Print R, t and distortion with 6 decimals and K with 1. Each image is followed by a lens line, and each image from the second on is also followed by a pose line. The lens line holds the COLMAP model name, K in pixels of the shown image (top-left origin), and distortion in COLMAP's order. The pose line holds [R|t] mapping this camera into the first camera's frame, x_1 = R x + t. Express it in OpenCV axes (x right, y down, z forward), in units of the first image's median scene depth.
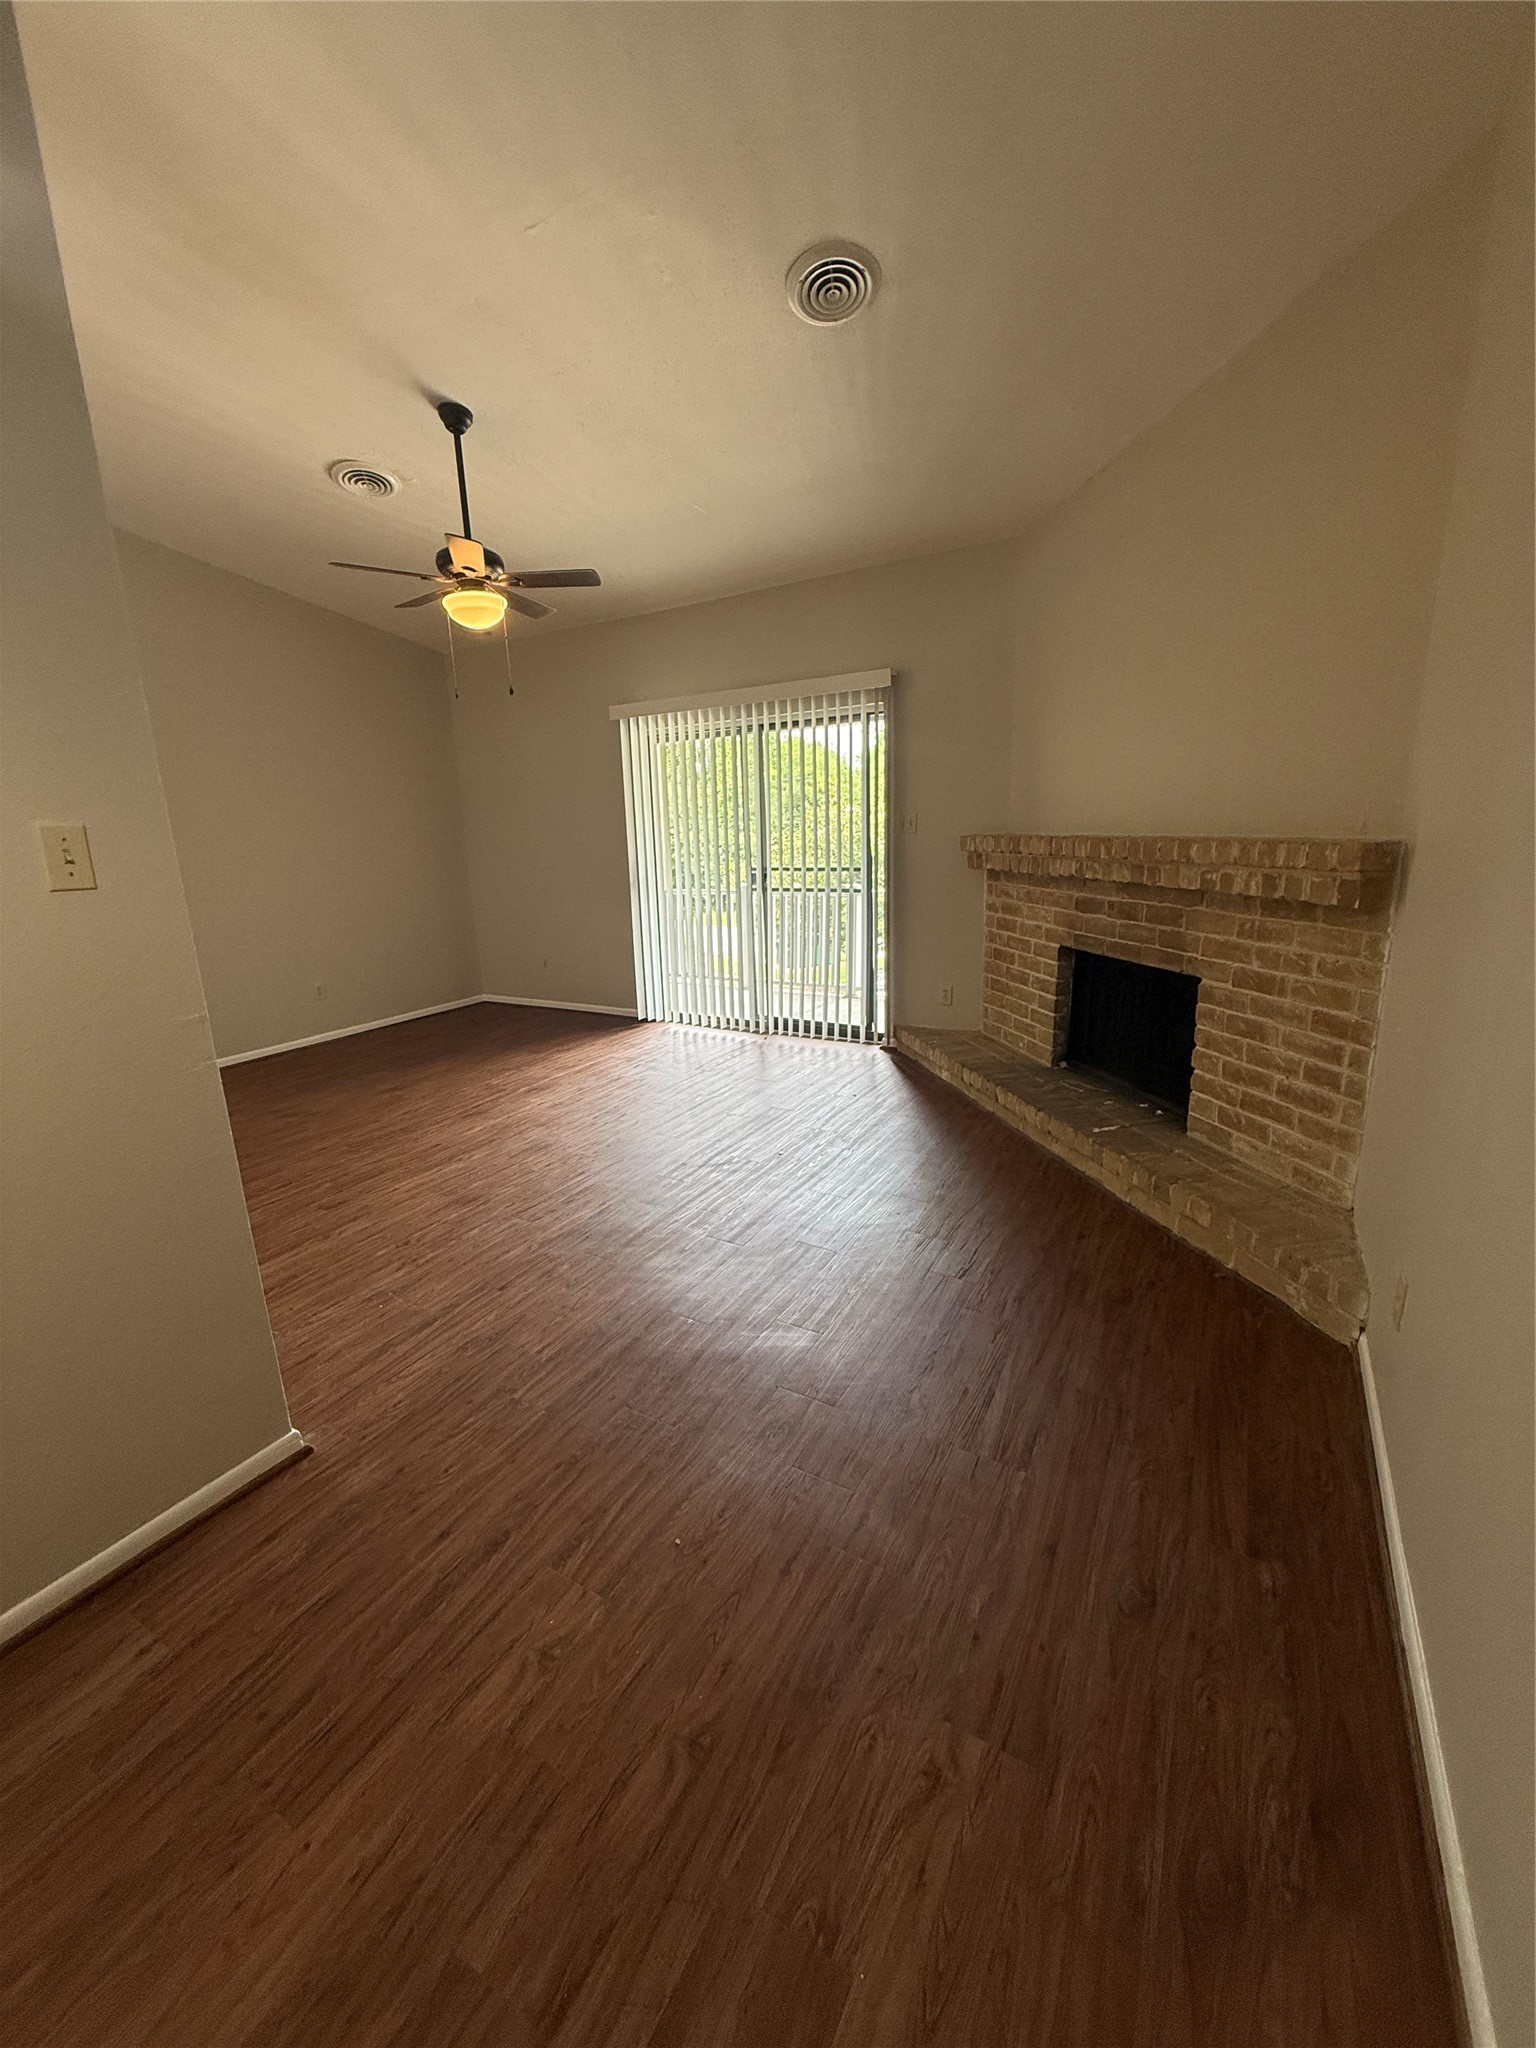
lens RADIAL K [[816.7, 0, 768.0], [0, 816.7, 1023.0], [0, 0, 1]] dist [-0.002063, 0.000452]
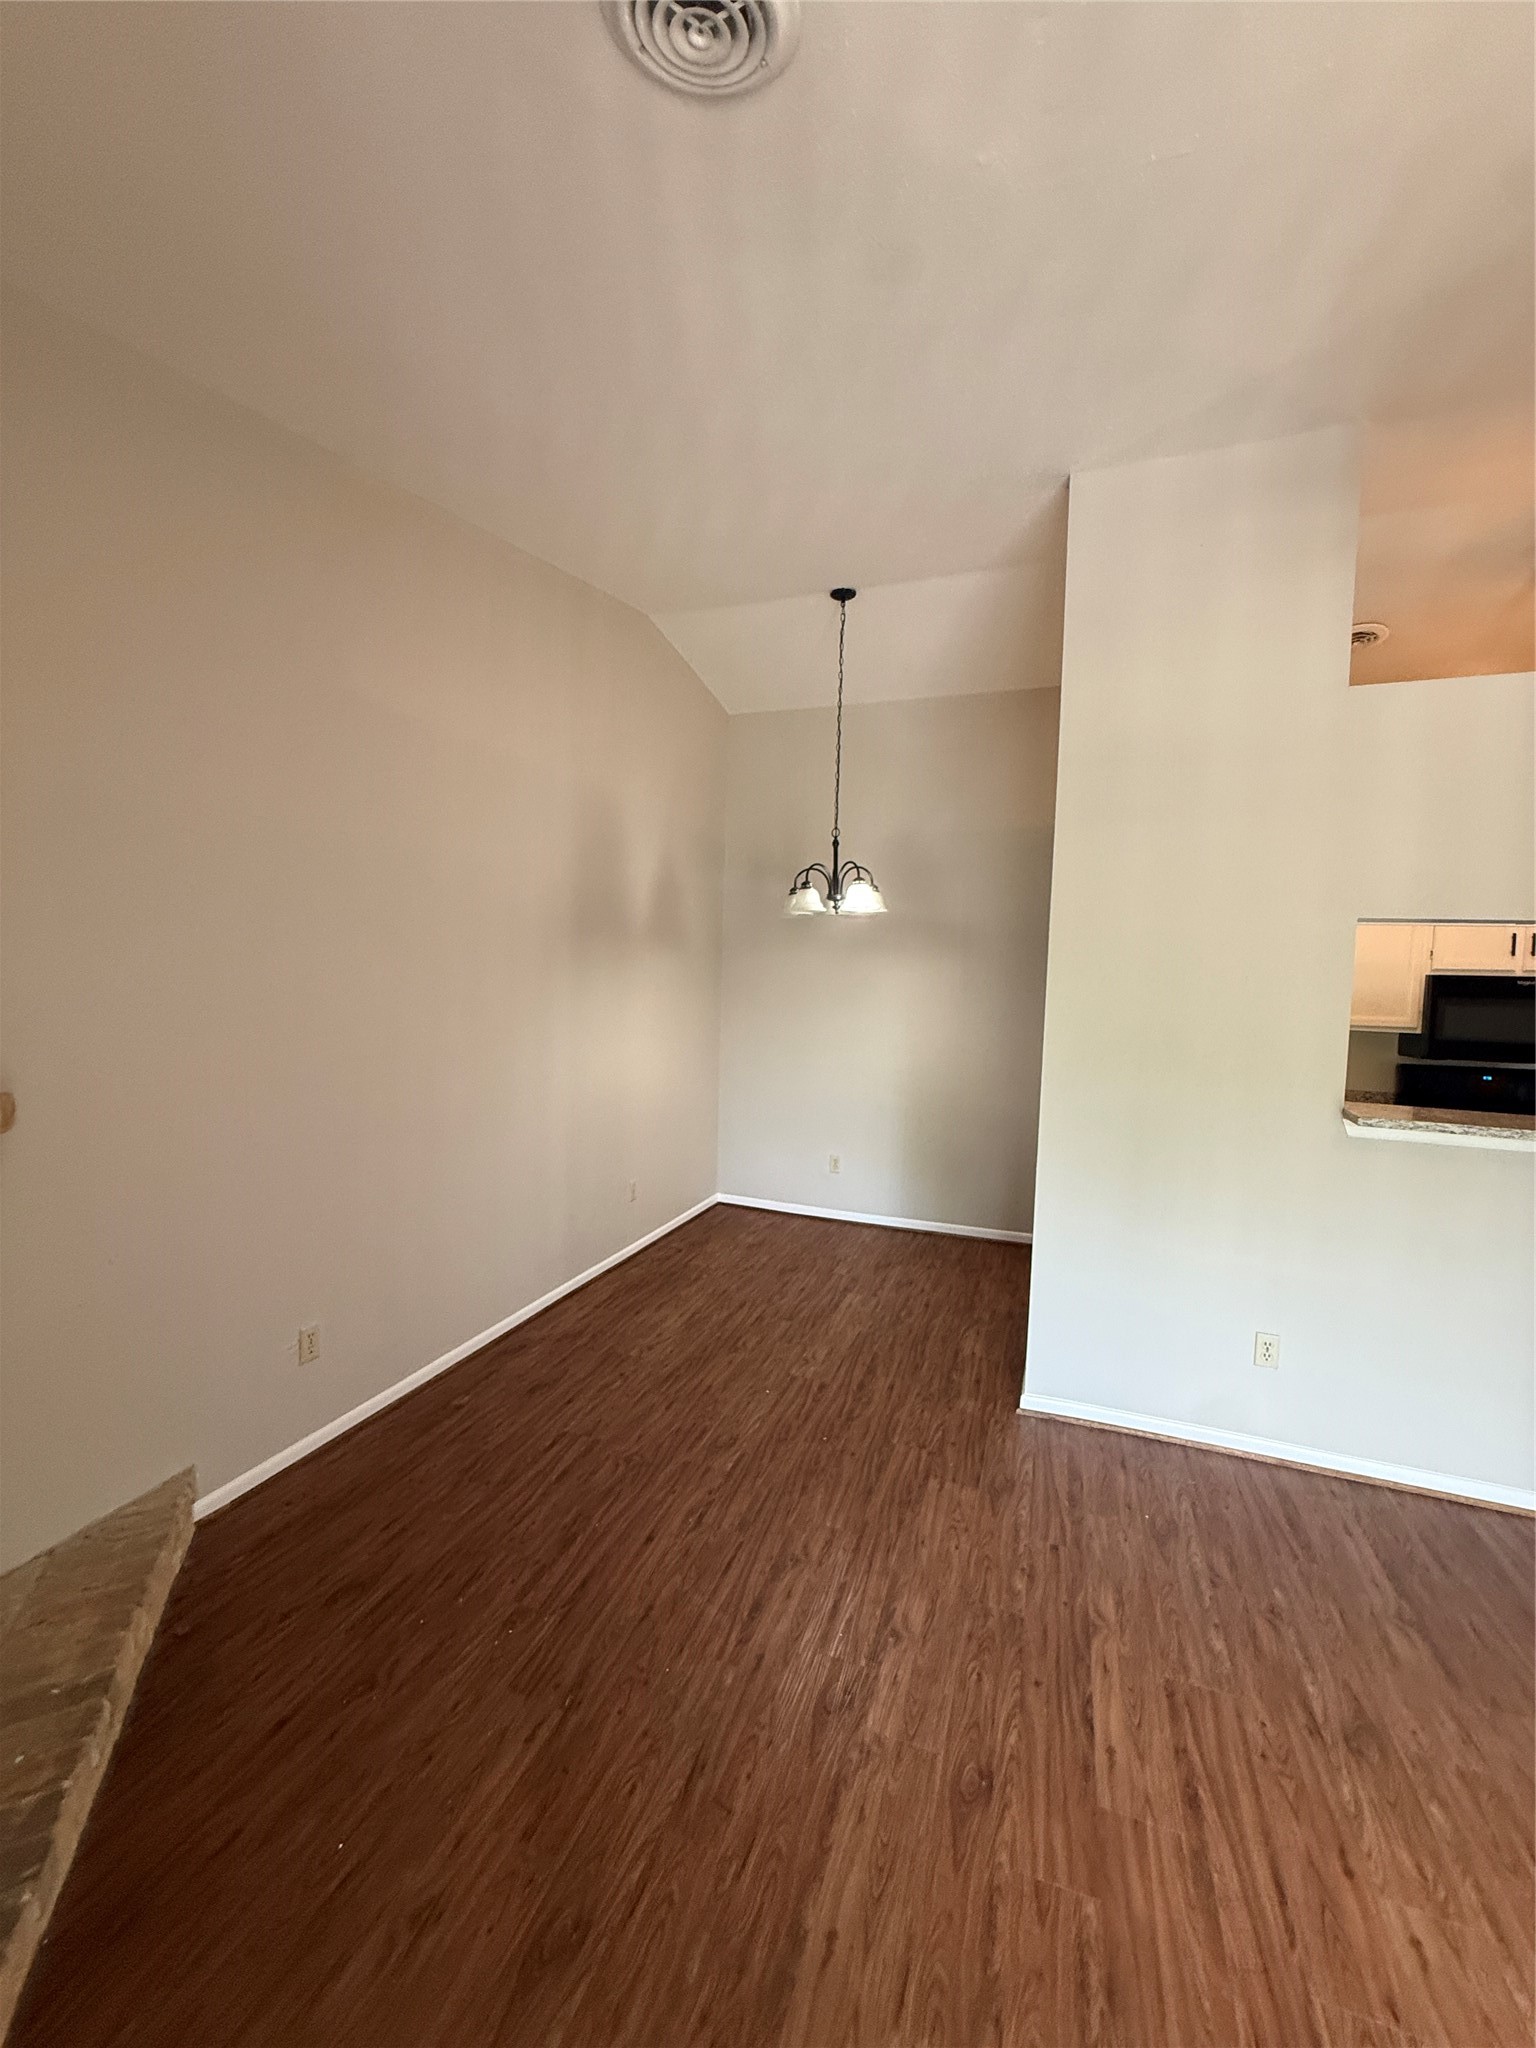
lens RADIAL K [[816.7, 0, 769.4], [0, 816.7, 1020.7], [0, 0, 1]] dist [-0.002063, 0.000452]
pose [[-0.983851, 0.012967, -0.178519, 0.111938], [-0.040808, 0.954853, 0.294263, -0.393072], [0.174275, 0.296796, -0.938904, 1.325054]]
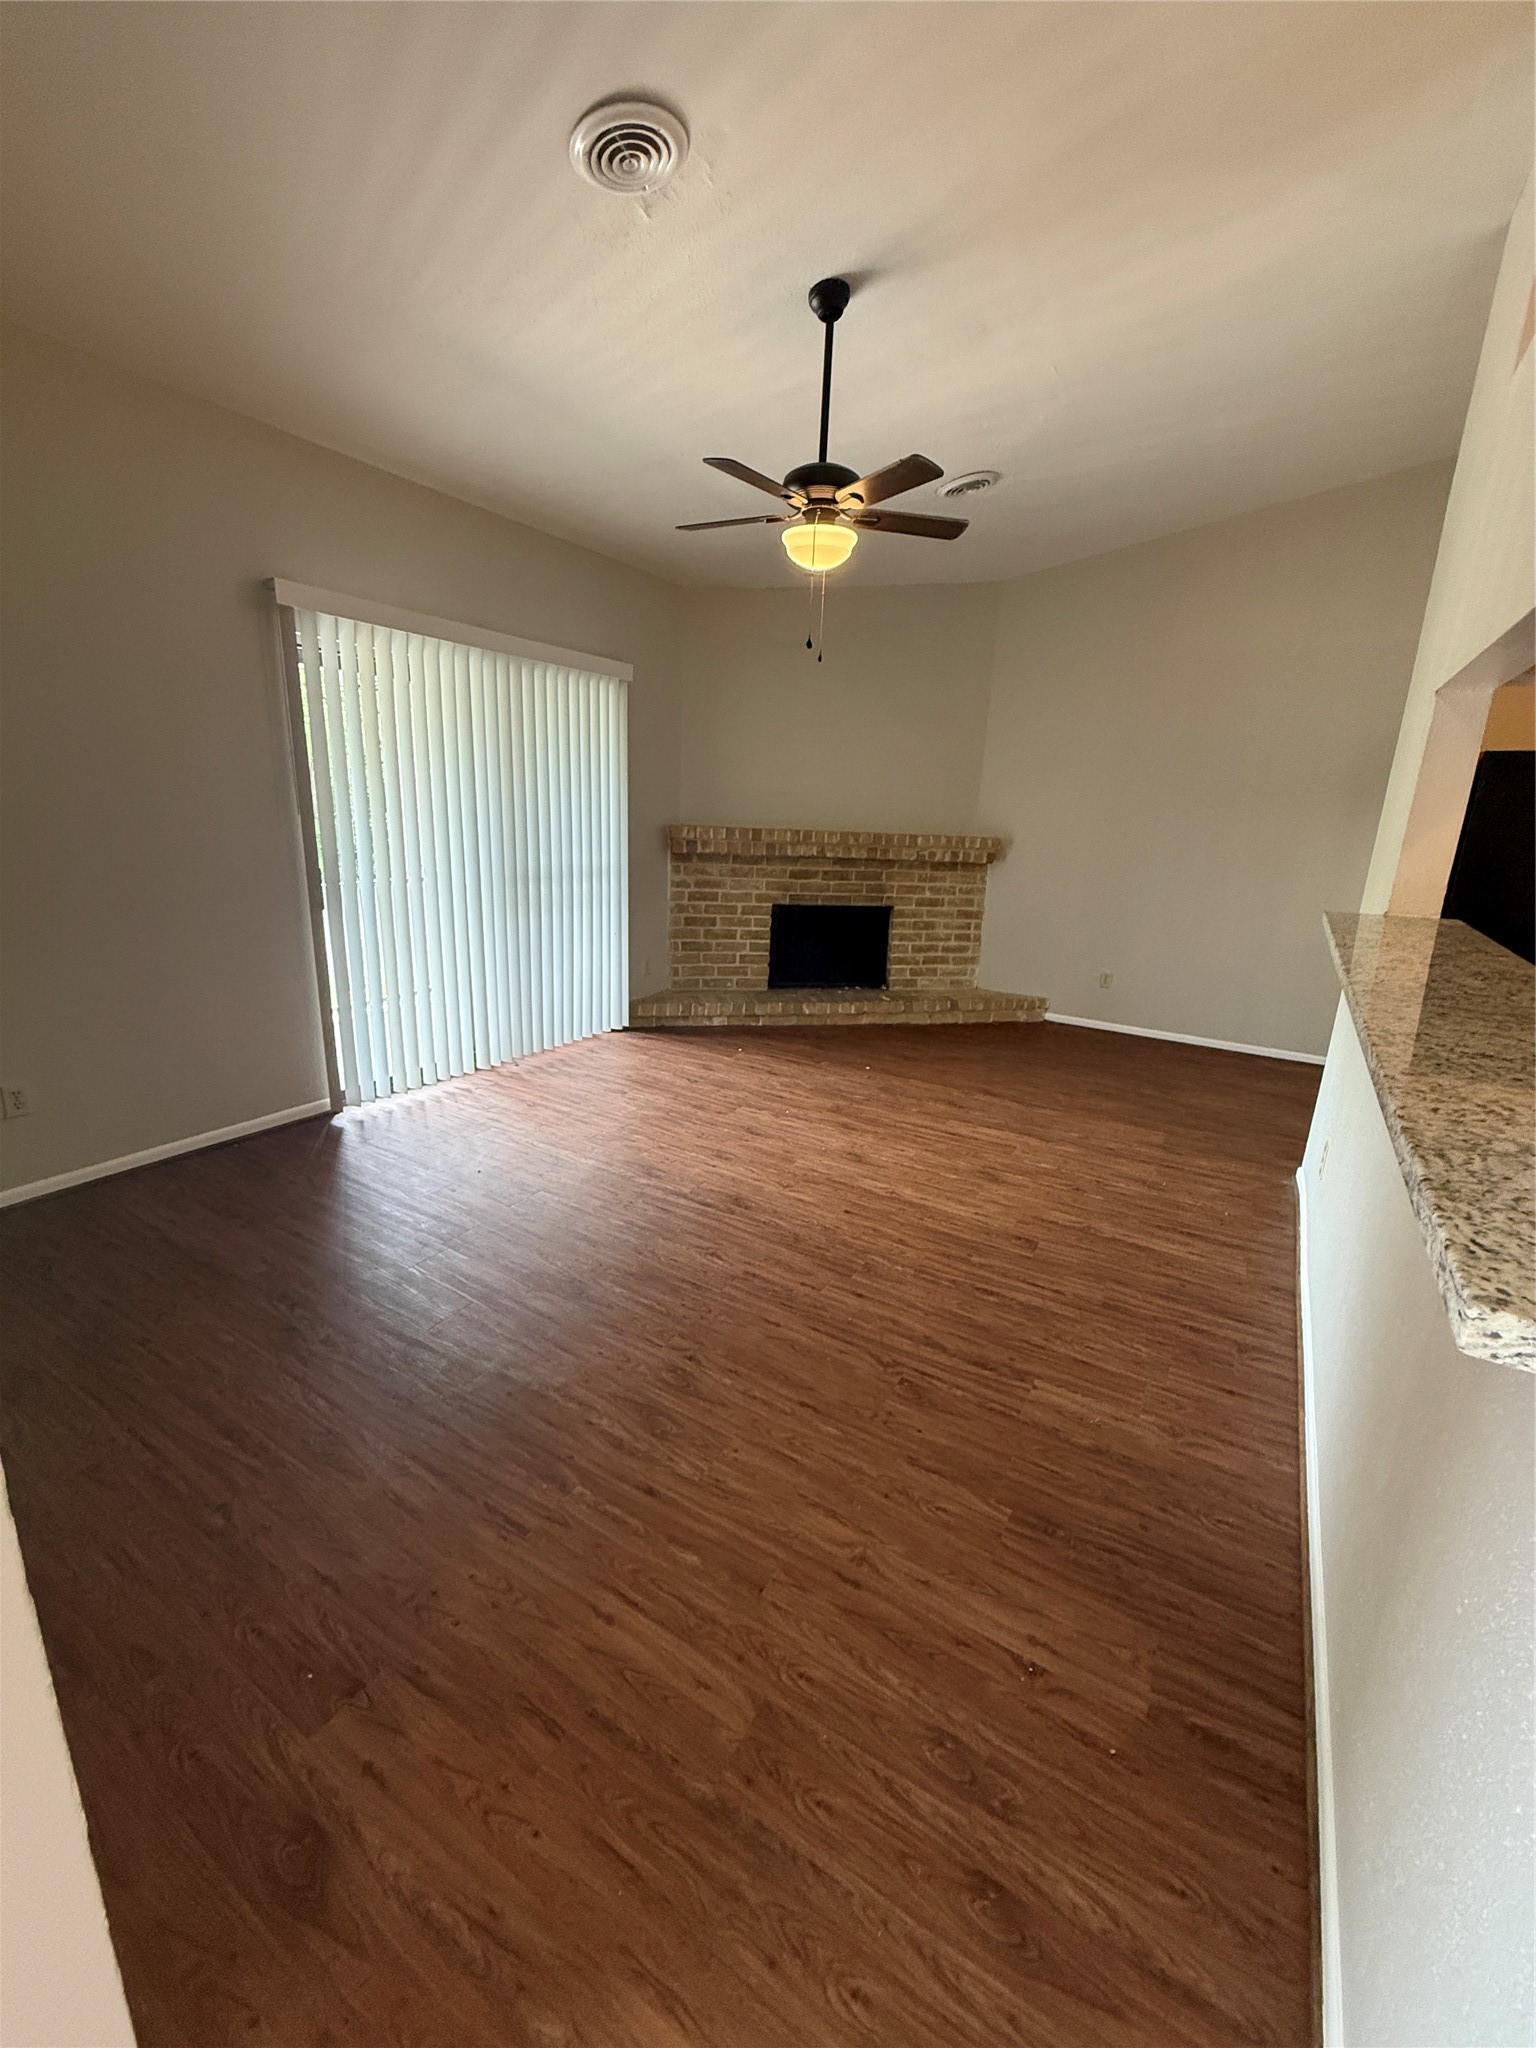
lens RADIAL K [[816.7, 0, 772.5], [0, 816.7, 1022.5], [0, 0, 1]] dist [-0.002063, 0.000452]
pose [[0.014221, -0.224116, 0.974459, -1.385378], [0.196001, 0.956275, 0.217074, -0.262201], [-0.980500, 0.187908, 0.057526, 1.199785]]
